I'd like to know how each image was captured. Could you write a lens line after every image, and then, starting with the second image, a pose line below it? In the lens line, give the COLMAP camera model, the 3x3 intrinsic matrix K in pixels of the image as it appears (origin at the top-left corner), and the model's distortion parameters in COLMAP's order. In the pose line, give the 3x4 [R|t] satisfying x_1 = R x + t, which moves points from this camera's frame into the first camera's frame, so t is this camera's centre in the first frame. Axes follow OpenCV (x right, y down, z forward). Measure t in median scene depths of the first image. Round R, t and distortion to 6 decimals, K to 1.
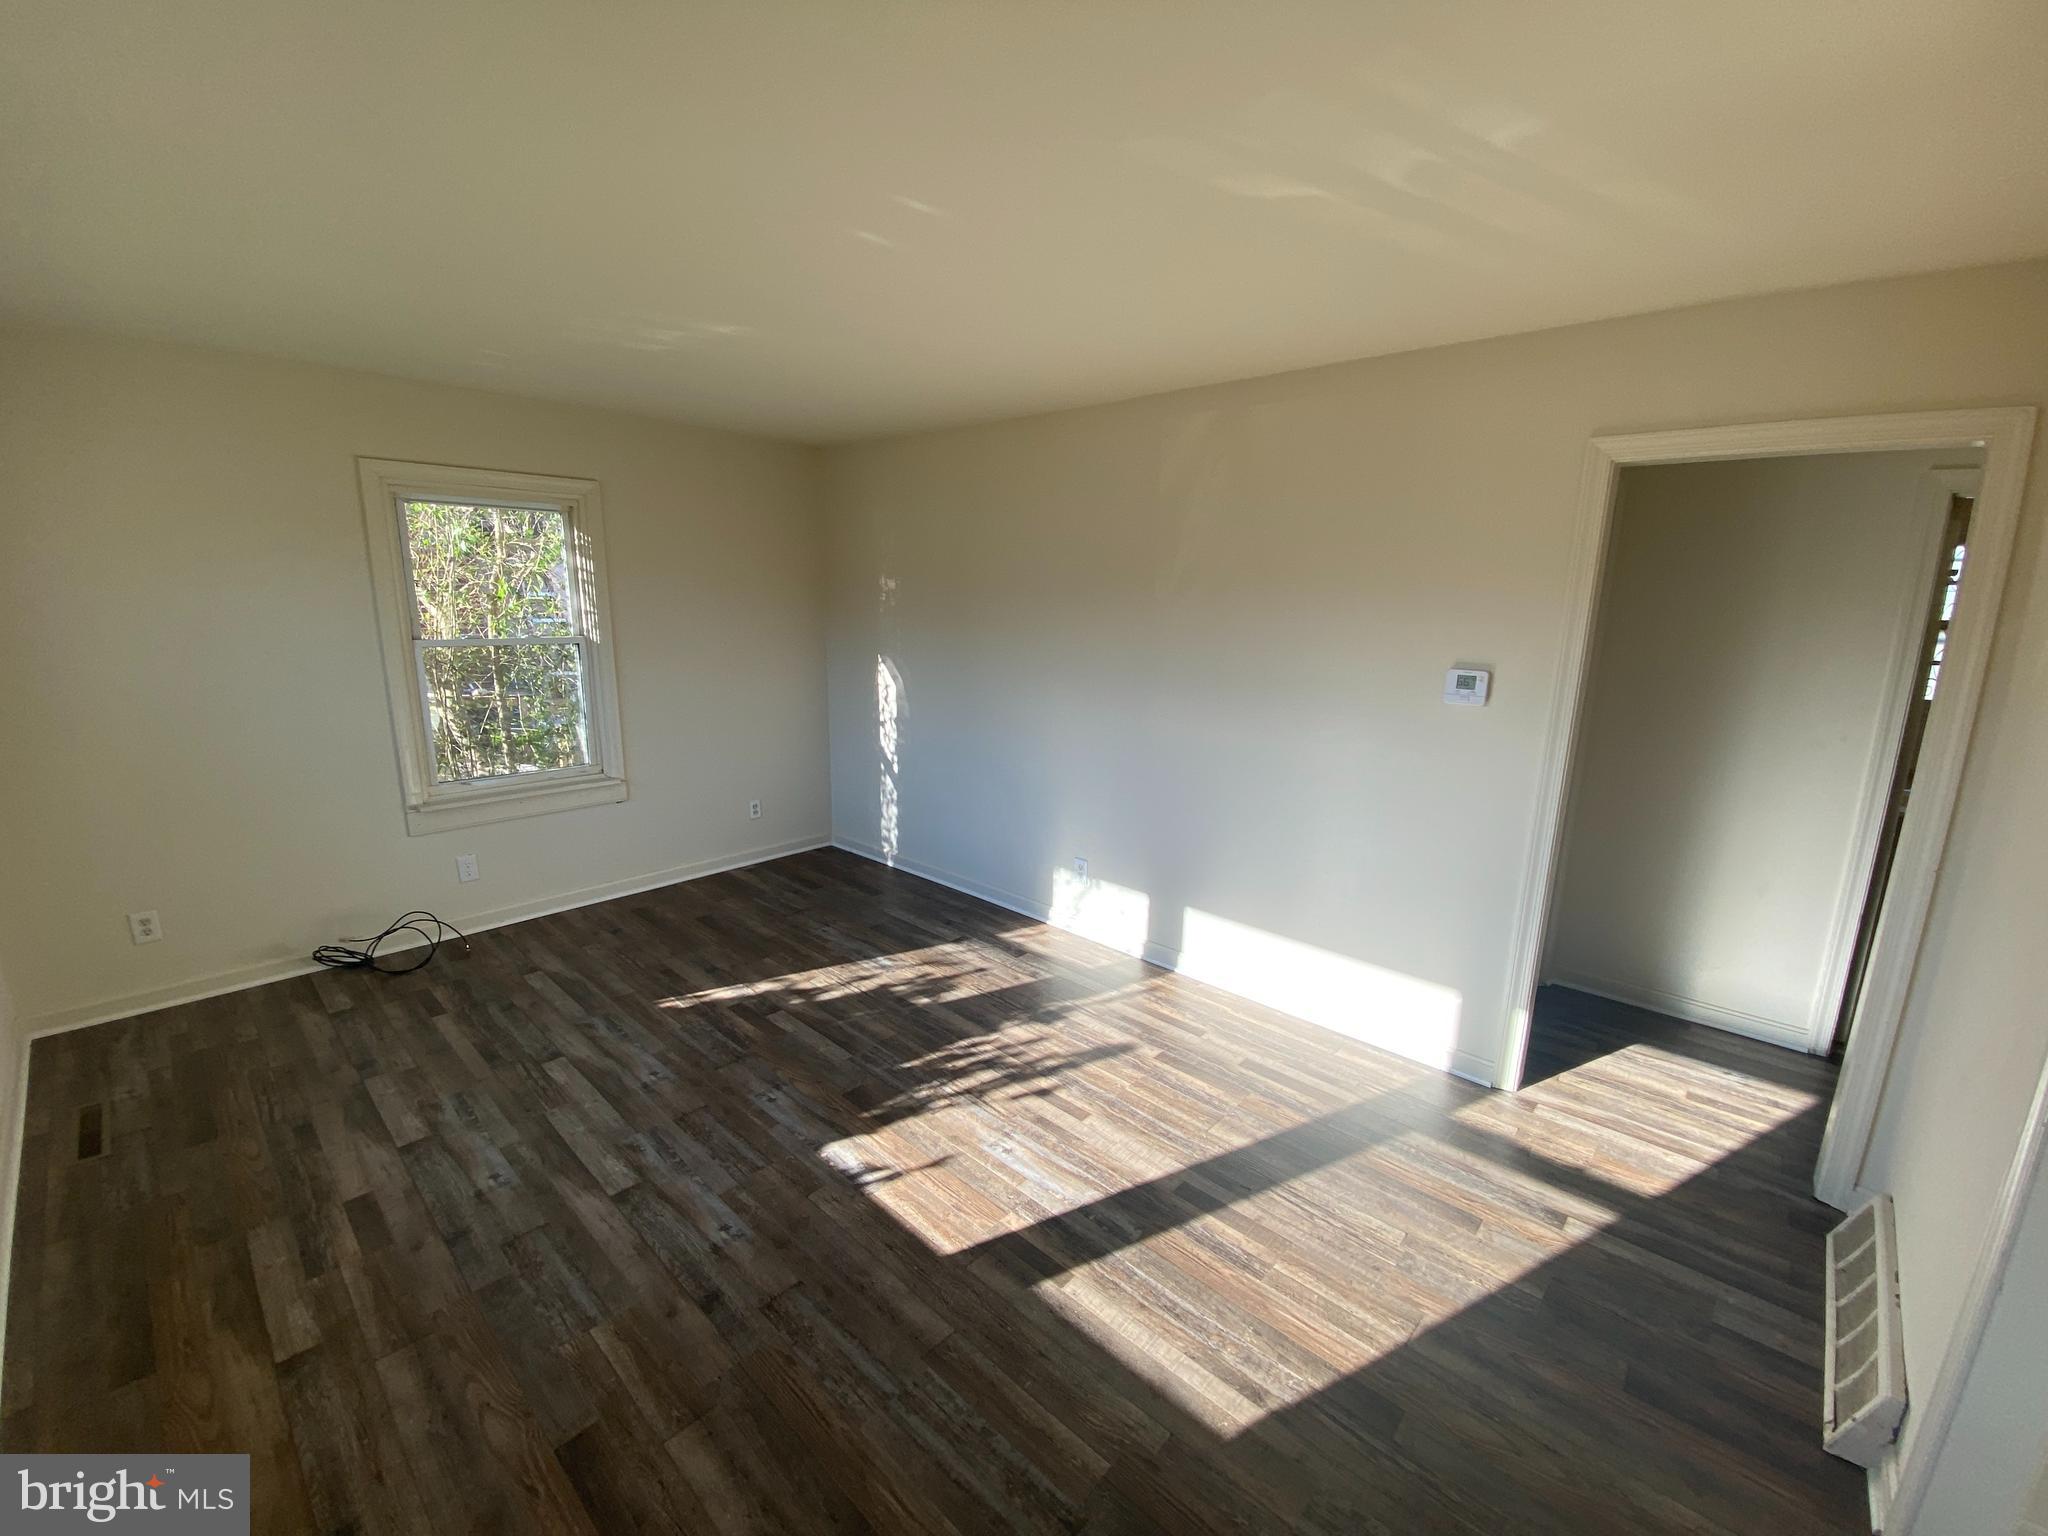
lens RADIAL K [[833.3, 0, 1024.9], [0, 833.3, 770.2], [0, 0, 1]] dist [0.052964, -0.036216]
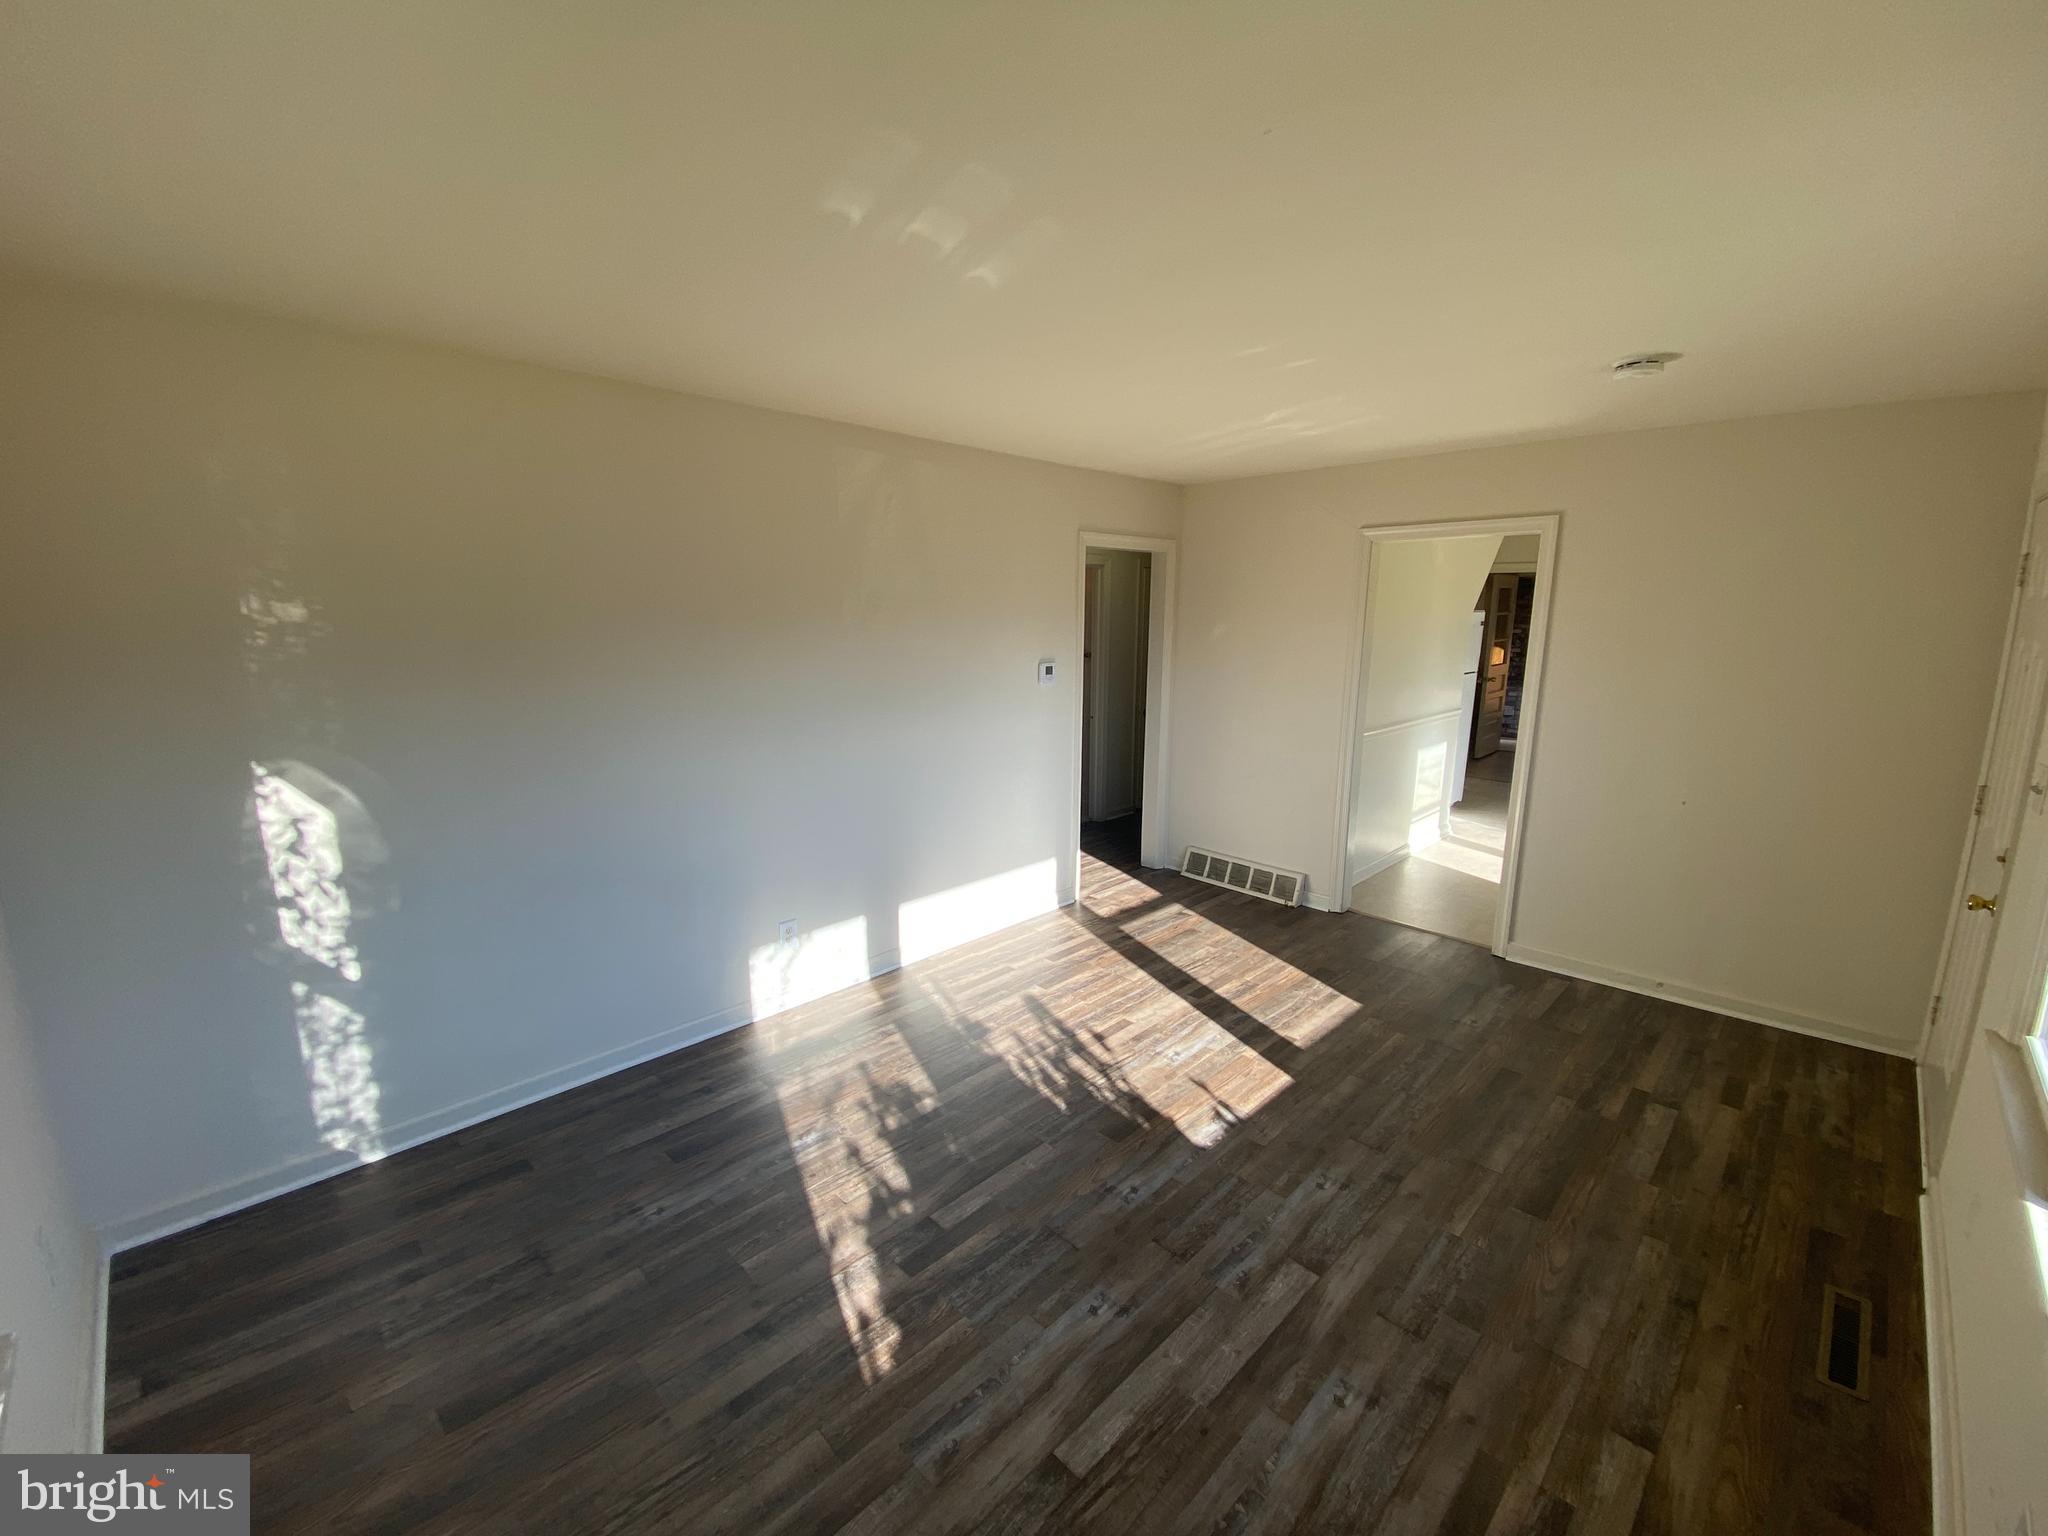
lens RADIAL K [[833.3, 0, 1024.9], [0, 833.3, 770.2], [0, 0, 1]] dist [0.052964, -0.036216]
pose [[0.034774, -0.205656, 0.978006, -0.997423], [0.204500, 0.959356, 0.194463, -0.220050], [-0.978249, 0.193240, 0.075417, 0.870576]]
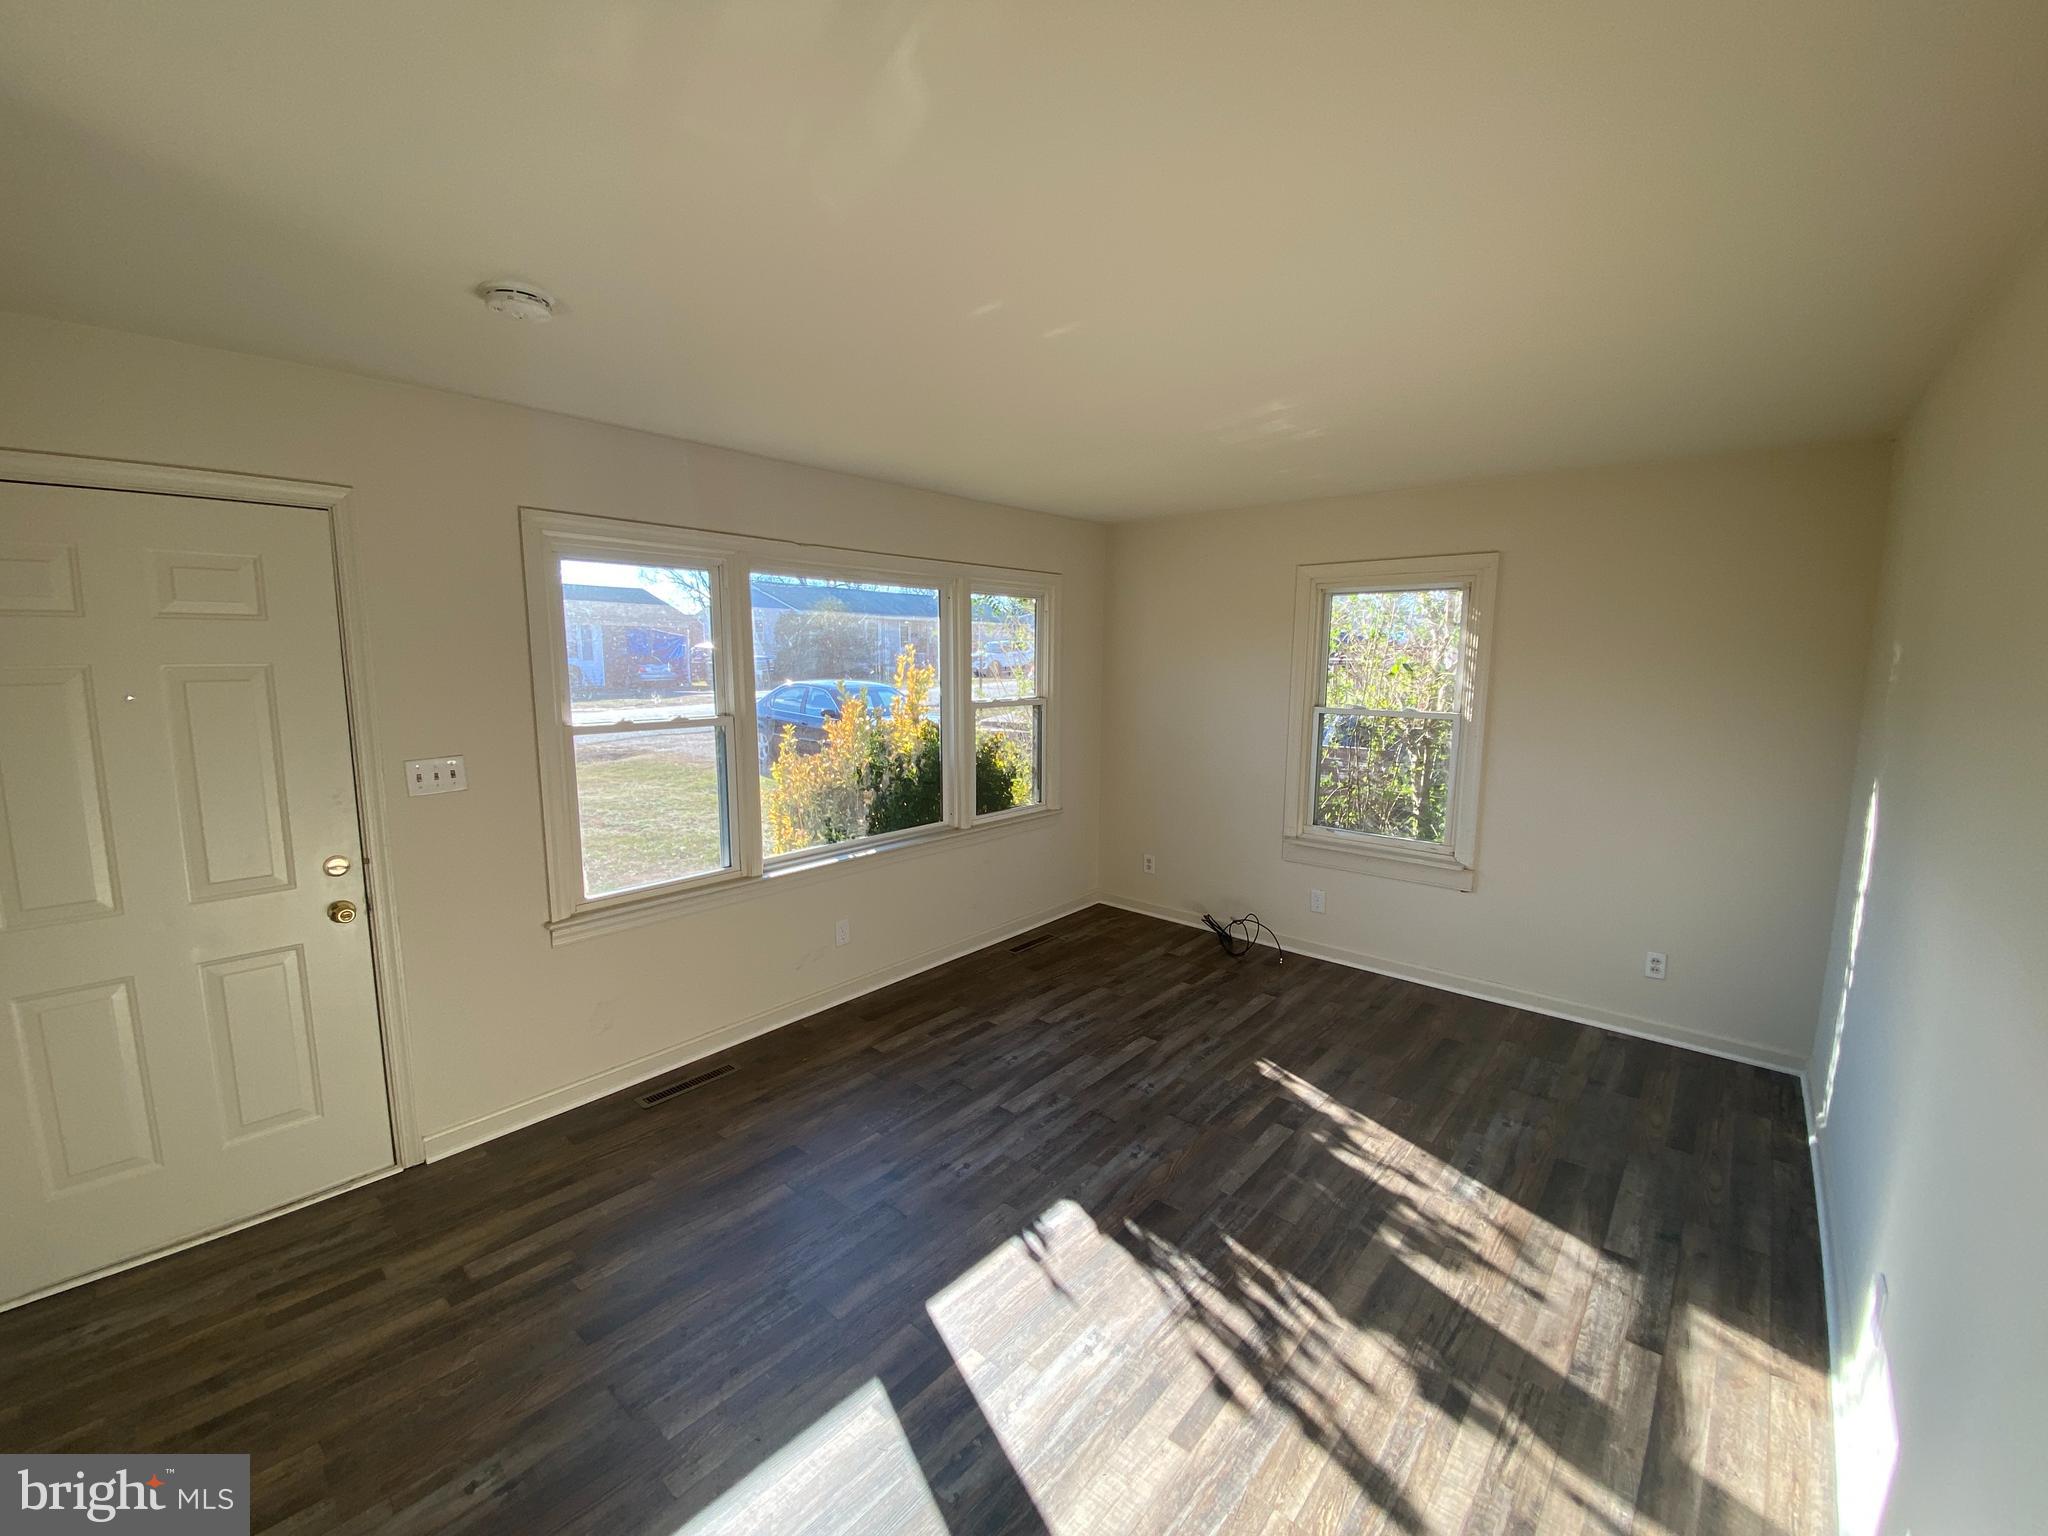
lens RADIAL K [[838.3, 0, 1021.3], [0, 838.3, 768.1], [0, 0, 1]] dist [0.030716, -0.022868]
pose [[0.032611, 0.126247, -0.991463, 0.589430], [-0.216189, 0.969397, 0.116327, -0.139630], [0.975807, 0.210550, 0.058907, 0.642296]]
